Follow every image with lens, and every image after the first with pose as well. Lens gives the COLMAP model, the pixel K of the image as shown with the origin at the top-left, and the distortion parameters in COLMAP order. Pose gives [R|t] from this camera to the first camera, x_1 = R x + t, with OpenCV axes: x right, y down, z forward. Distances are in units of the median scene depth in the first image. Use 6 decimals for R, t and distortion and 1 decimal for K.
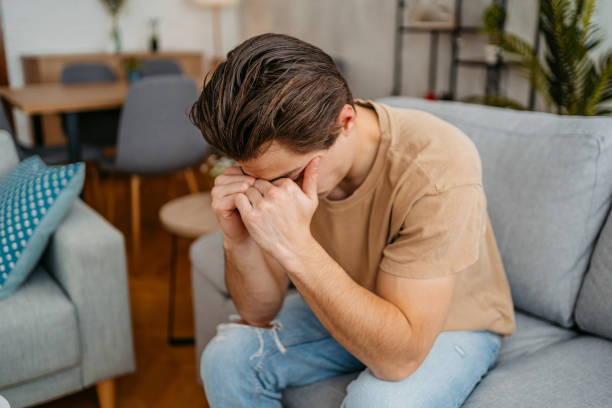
lens RADIAL K [[604.0, 0, 306.0], [0, 604.0, 204.0], [0, 0, 1]] dist [0.202937, -0.520751]
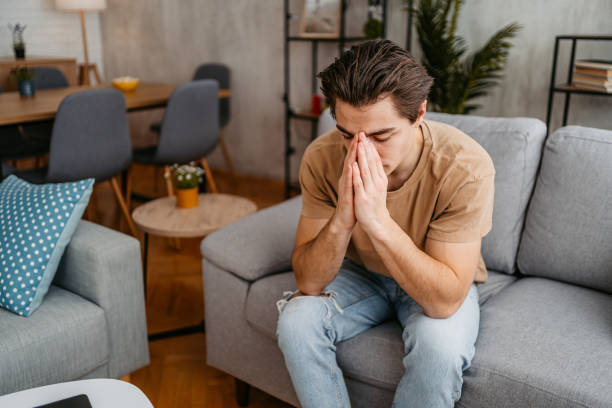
lens RADIAL K [[604.0, 0, 306.0], [0, 604.0, 204.0], [0, 0, 1]] dist [0.202937, -0.520751]
pose [[0.957630, -0.081052, 0.276361, -0.412596], [0.078845, 0.996704, 0.019108, -0.016167], [-0.276998, 0.003491, 0.960864, -0.197185]]
